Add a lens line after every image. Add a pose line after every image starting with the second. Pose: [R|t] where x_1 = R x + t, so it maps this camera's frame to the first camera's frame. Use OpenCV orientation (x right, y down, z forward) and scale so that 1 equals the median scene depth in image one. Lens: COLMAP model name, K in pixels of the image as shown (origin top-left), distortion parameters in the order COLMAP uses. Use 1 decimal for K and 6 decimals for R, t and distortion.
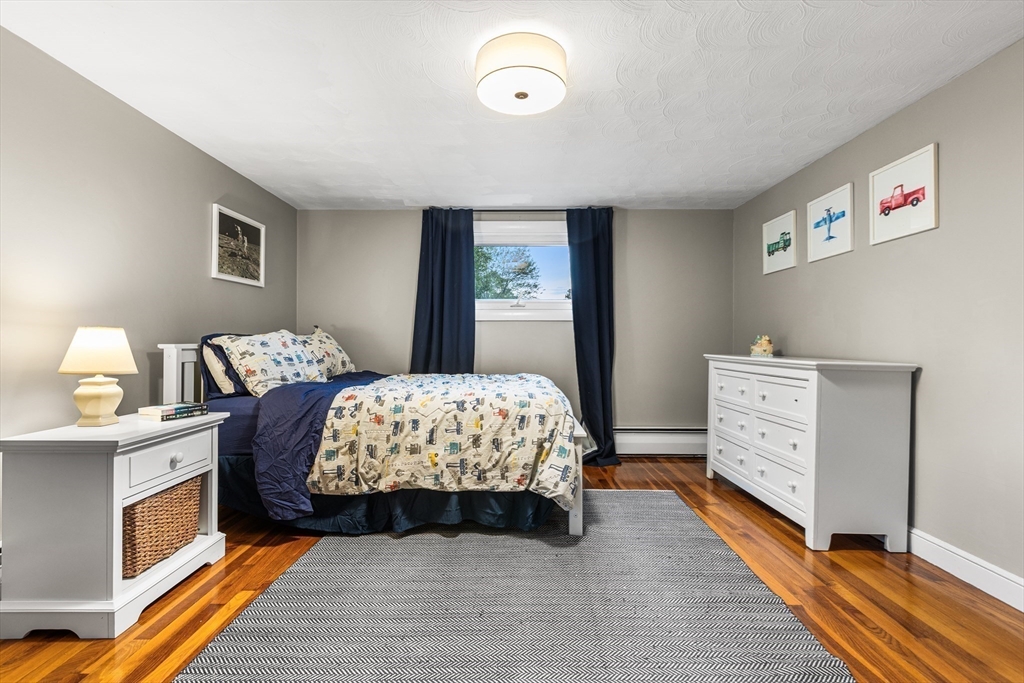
lens RADIAL K [[464.2, 0, 511.0], [0, 464.2, 333.3], [0, 0, 1]] dist [-0.000019, 0.000735]
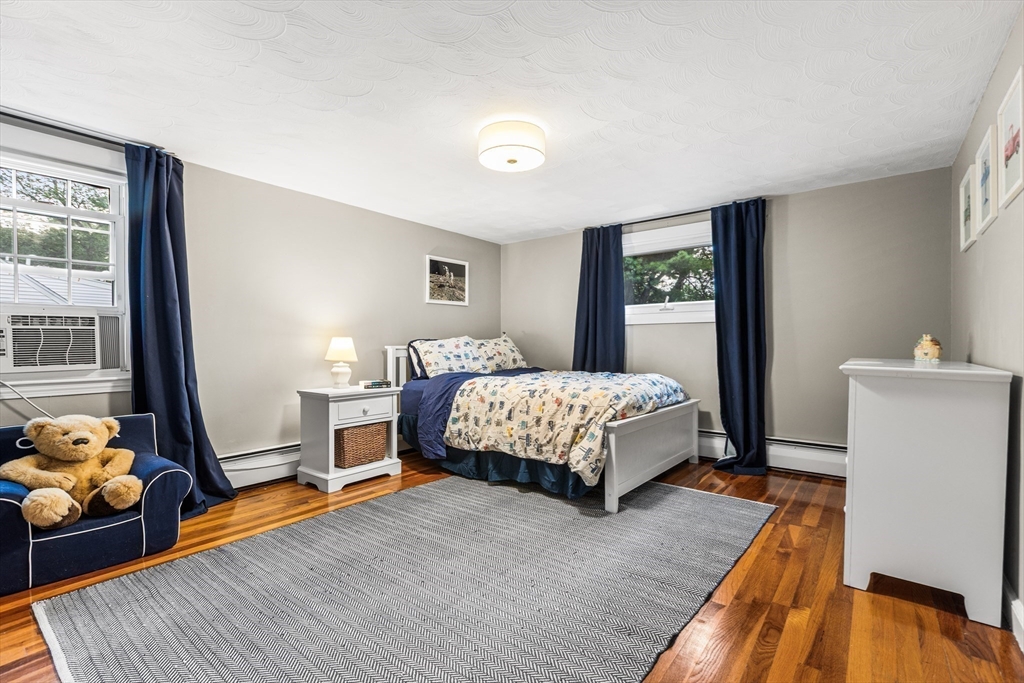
lens RADIAL K [[464.2, 0, 511.0], [0, 464.2, 333.3], [0, 0, 1]] dist [-0.000019, 0.000735]
pose [[0.787807, -0.016870, -0.615691, 0.658145], [0.013990, 0.999857, -0.009494, -0.000129], [0.615764, -0.001134, 0.787930, -0.055551]]
